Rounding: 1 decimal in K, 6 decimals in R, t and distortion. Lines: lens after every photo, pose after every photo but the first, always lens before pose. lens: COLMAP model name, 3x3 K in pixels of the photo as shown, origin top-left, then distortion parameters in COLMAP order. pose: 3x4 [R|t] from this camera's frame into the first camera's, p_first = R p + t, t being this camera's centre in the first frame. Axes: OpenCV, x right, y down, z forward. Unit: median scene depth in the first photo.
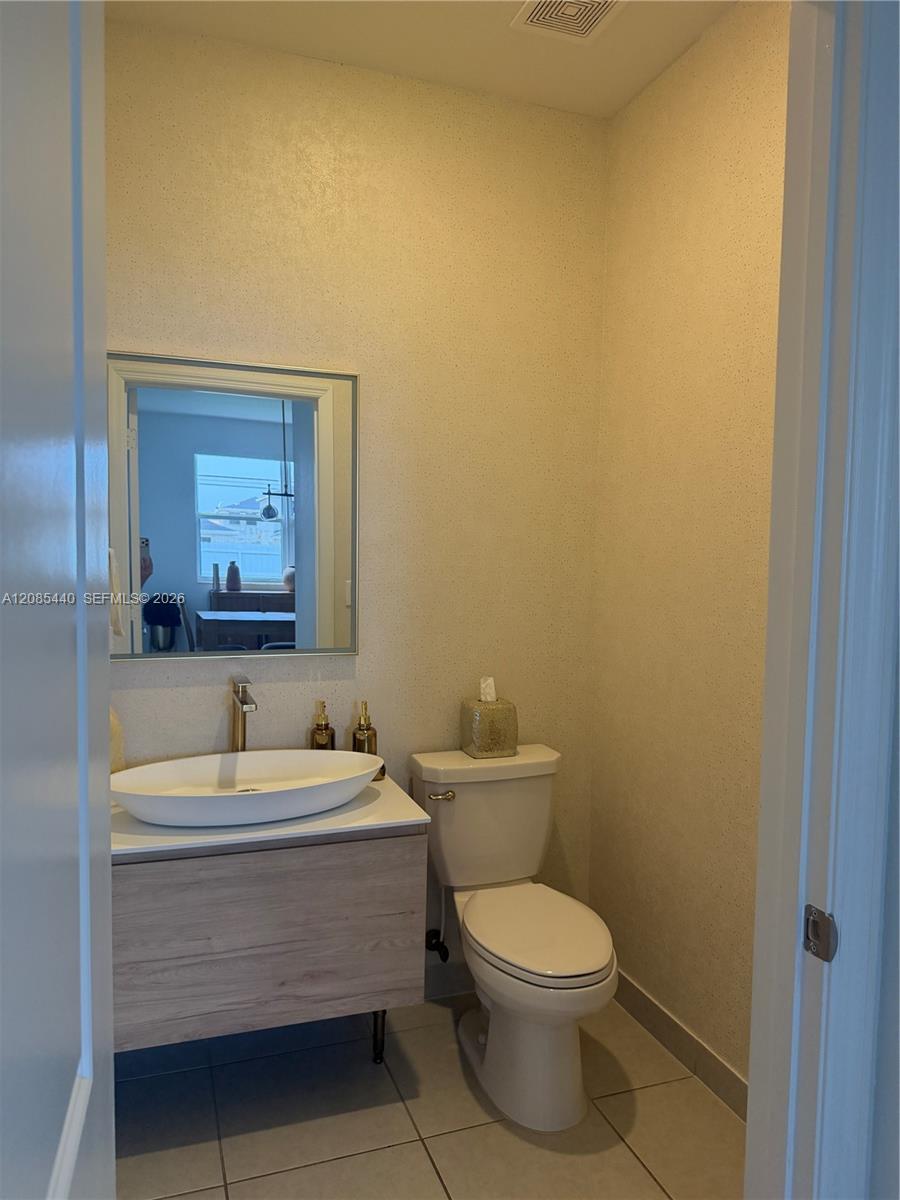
lens RADIAL K [[853.9, 0, 455.9], [0, 853.9, 605.1], [0, 0, 1]] dist [0.052223, -0.057018]
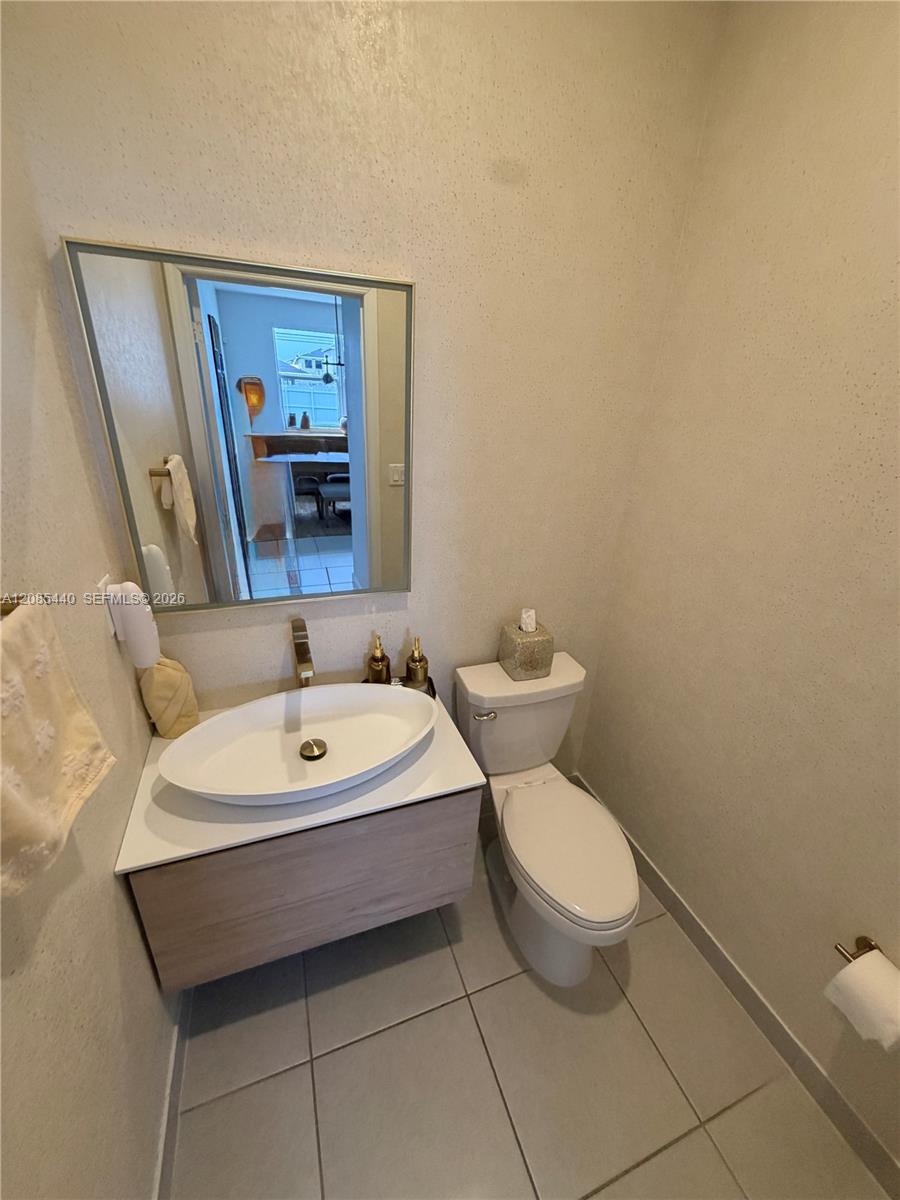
lens RADIAL K [[481.4, 0, 450.1], [0, 481.4, 595.9], [0, 0, 1]] dist [0.000008, 0.000540]
pose [[0.999462, 0.026257, 0.019673, -0.078683], [-0.031342, 0.941416, 0.335788, -0.138529], [-0.009704, -0.336224, 0.941732, 0.445155]]
